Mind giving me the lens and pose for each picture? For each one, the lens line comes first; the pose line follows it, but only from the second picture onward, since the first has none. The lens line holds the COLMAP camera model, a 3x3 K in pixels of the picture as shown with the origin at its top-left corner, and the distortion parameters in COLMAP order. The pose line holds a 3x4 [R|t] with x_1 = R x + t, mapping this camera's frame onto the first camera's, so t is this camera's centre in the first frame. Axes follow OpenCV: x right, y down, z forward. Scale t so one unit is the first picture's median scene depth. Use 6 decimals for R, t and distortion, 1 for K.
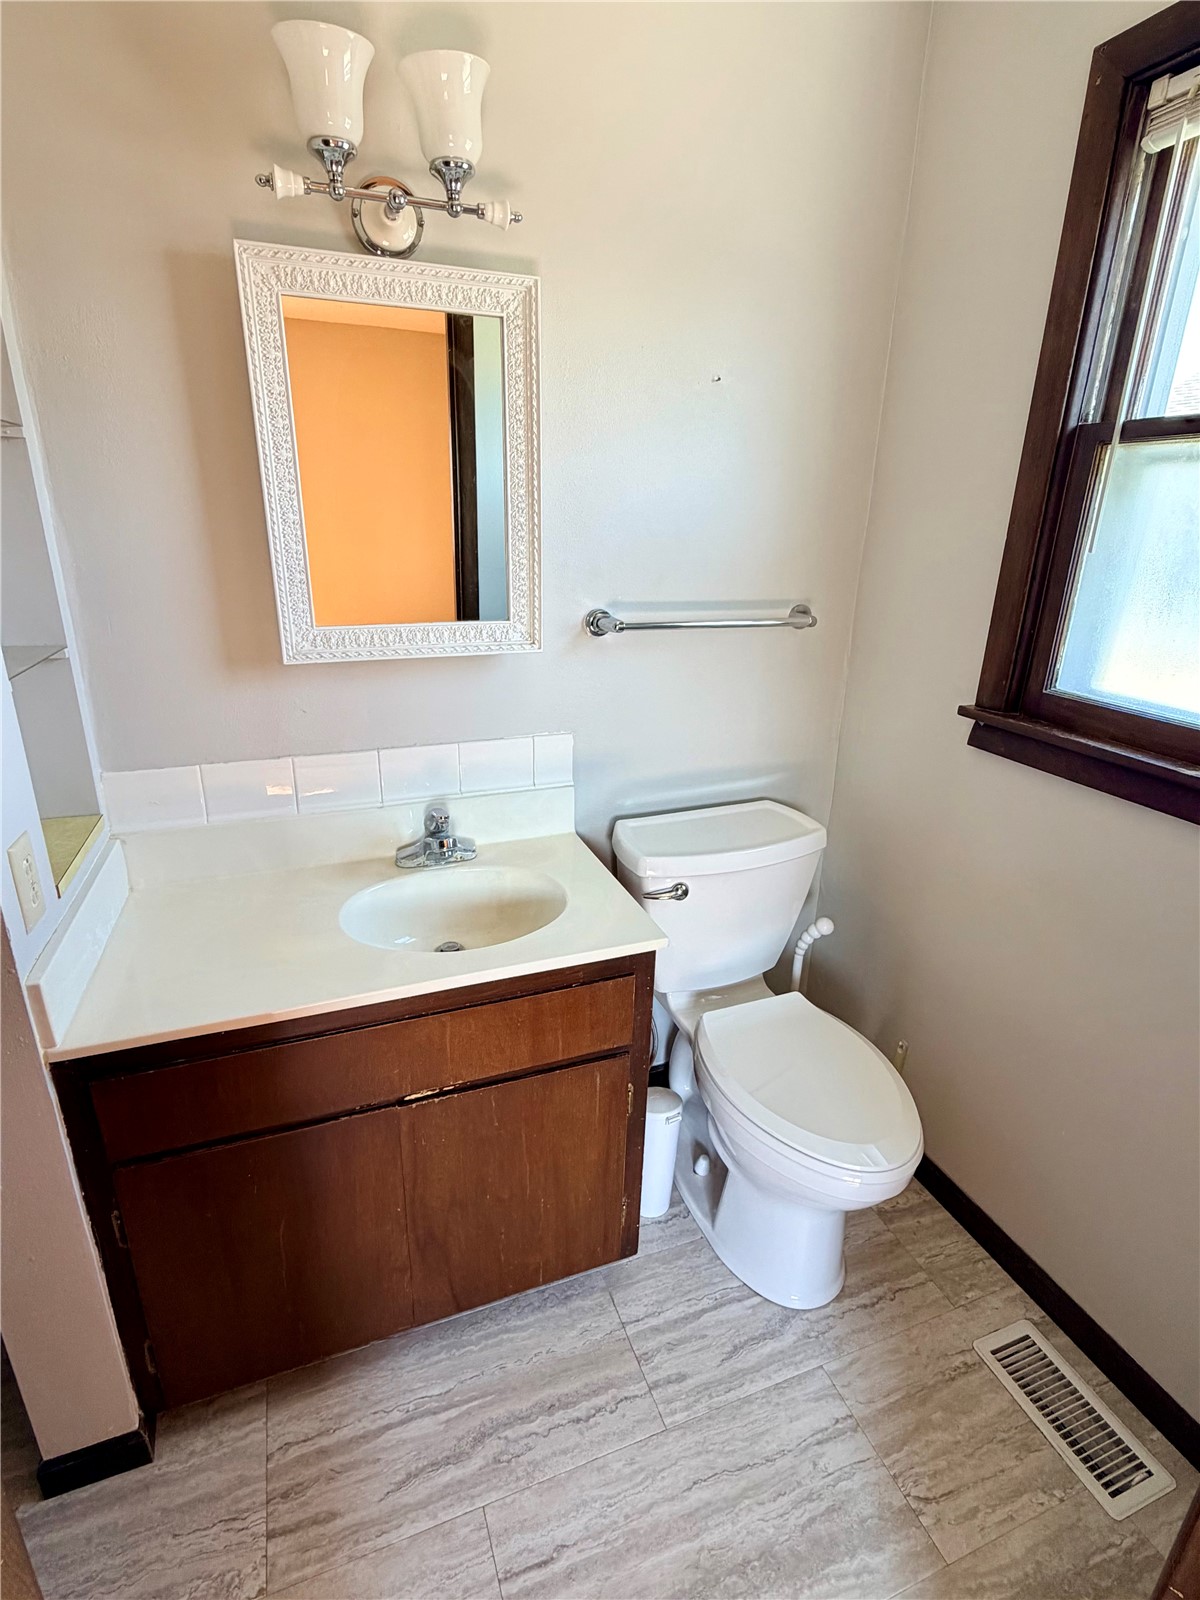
lens RADIAL K [[788.1, 0, 606.5], [0, 788.1, 794.1], [0, 0, 1]] dist [-0.002779, 0.003554]
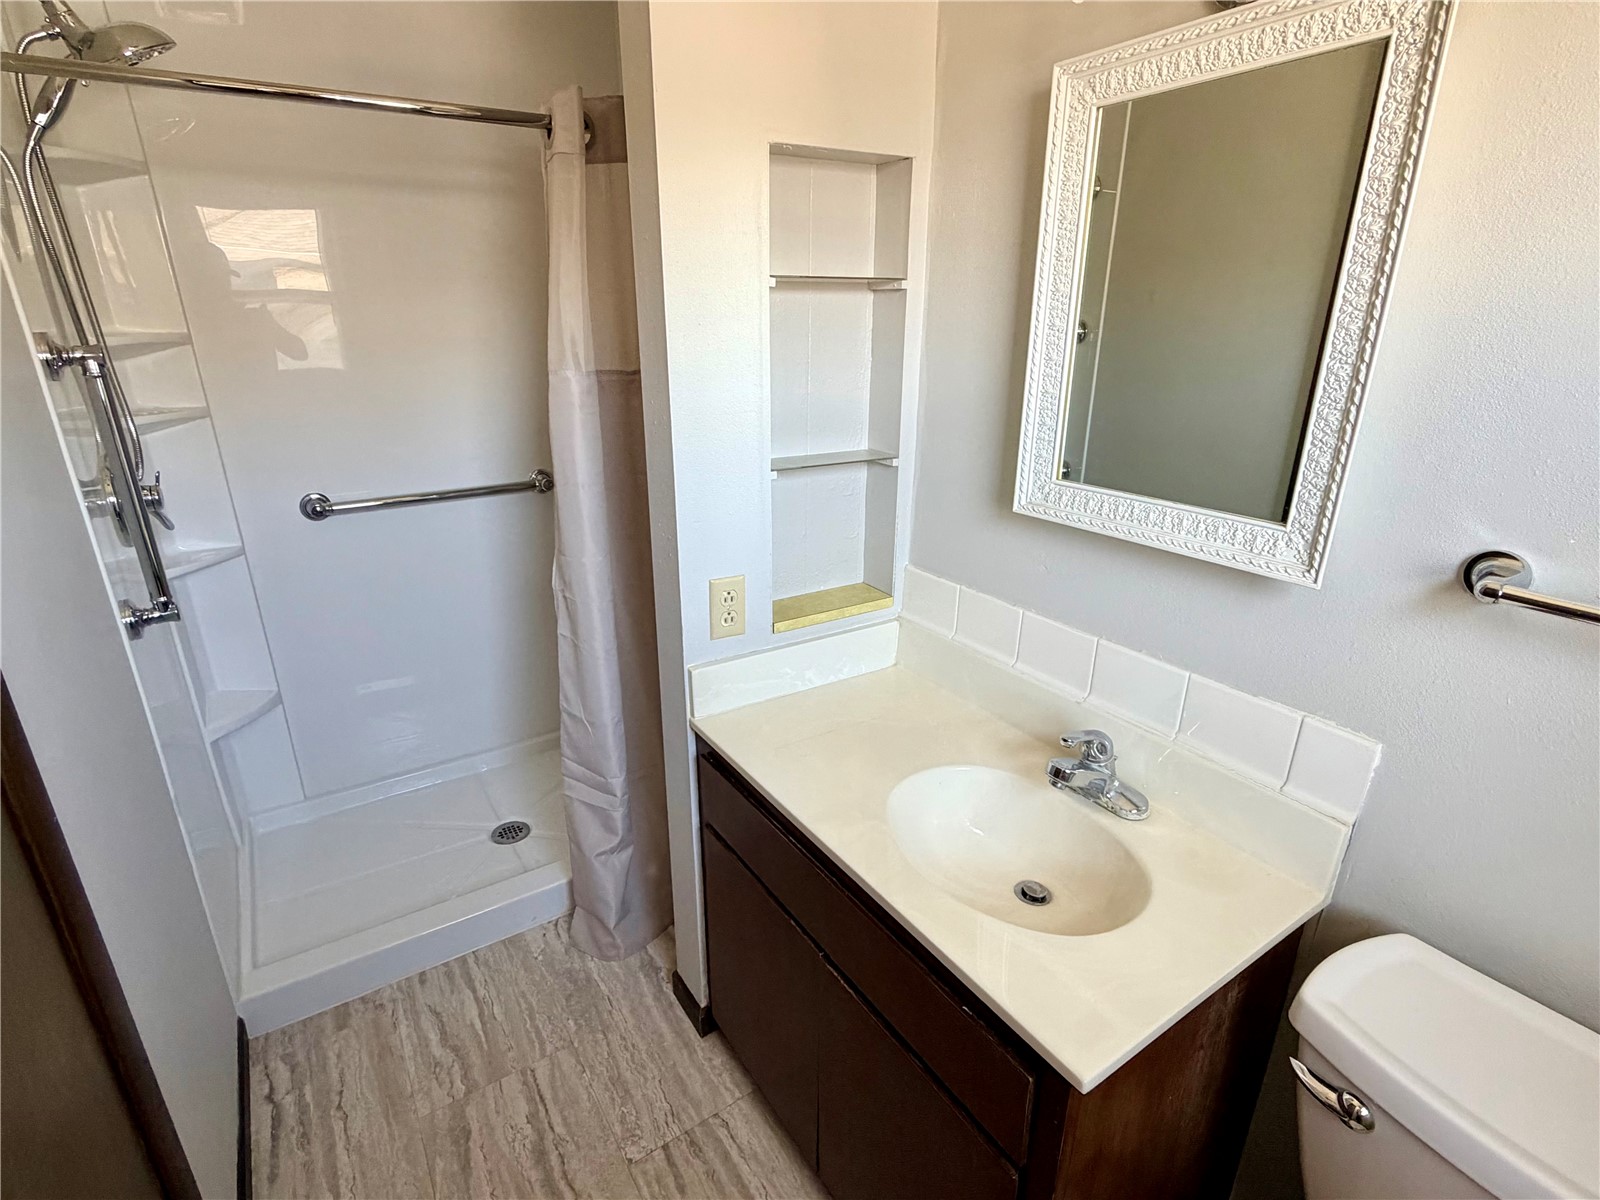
lens RADIAL K [[788.1, 0, 805.0], [0, 788.1, 603.5], [0, 0, 1]] dist [-0.002779, 0.003554]
pose [[0.219429, 0.318725, -0.922098, 0.491176], [-0.329651, 0.913768, 0.237399, -0.228952], [0.918249, 0.251879, 0.305575, 0.566126]]
